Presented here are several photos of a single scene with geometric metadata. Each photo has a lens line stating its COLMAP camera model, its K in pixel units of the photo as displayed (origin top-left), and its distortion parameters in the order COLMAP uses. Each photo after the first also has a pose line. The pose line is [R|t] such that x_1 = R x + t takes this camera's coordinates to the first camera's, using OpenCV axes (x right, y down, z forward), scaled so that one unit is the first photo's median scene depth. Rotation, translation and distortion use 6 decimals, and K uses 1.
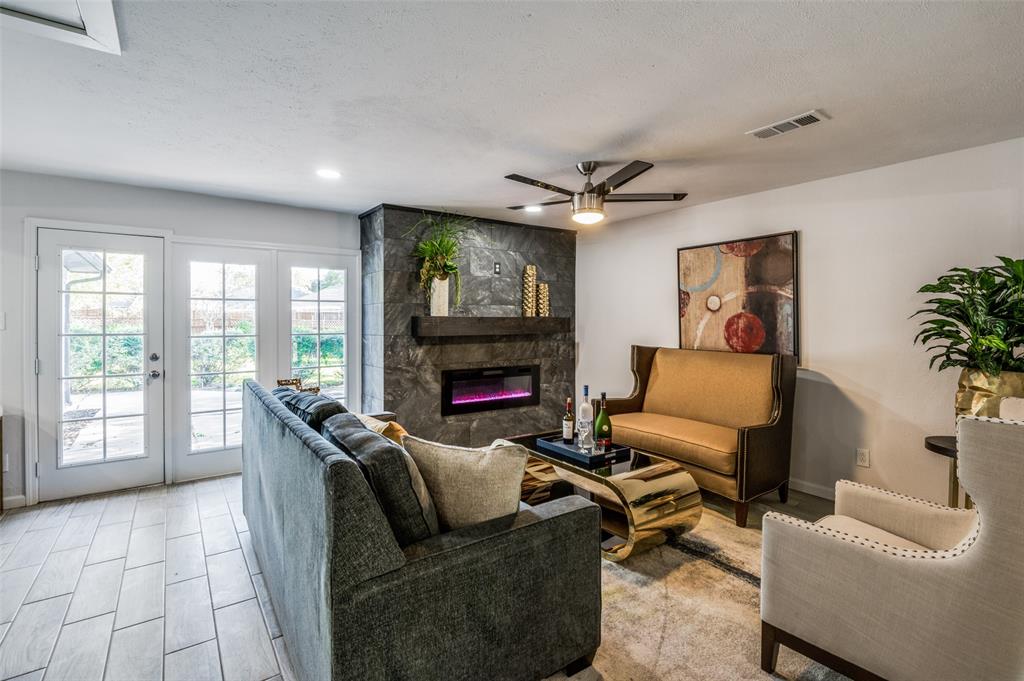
lens RADIAL K [[464.0, 0, 511.4], [0, 464.0, 325.9], [0, 0, 1]] dist [-0.013733, -0.000373]
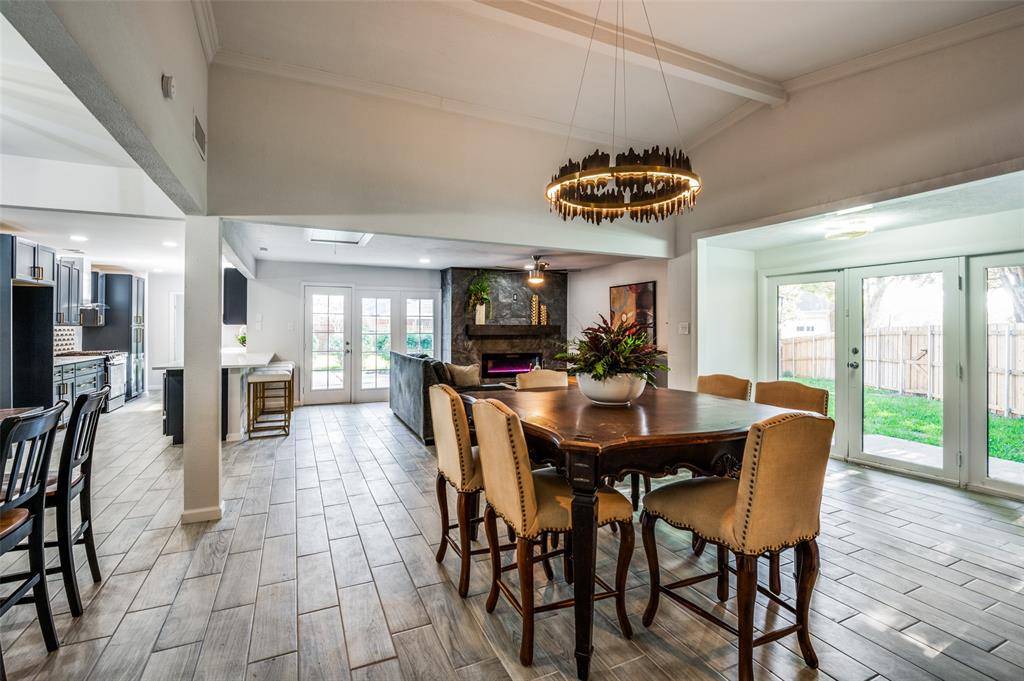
lens RADIAL K [[464.0, 0, 510.8], [0, 464.0, 329.5], [0, 0, 1]] dist [-0.013733, -0.000373]
pose [[0.981301, 0.005266, -0.192408, 0.333667], [-0.006160, 0.999973, -0.004046, 0.006626], [0.192381, 0.005156, 0.981307, -0.835595]]
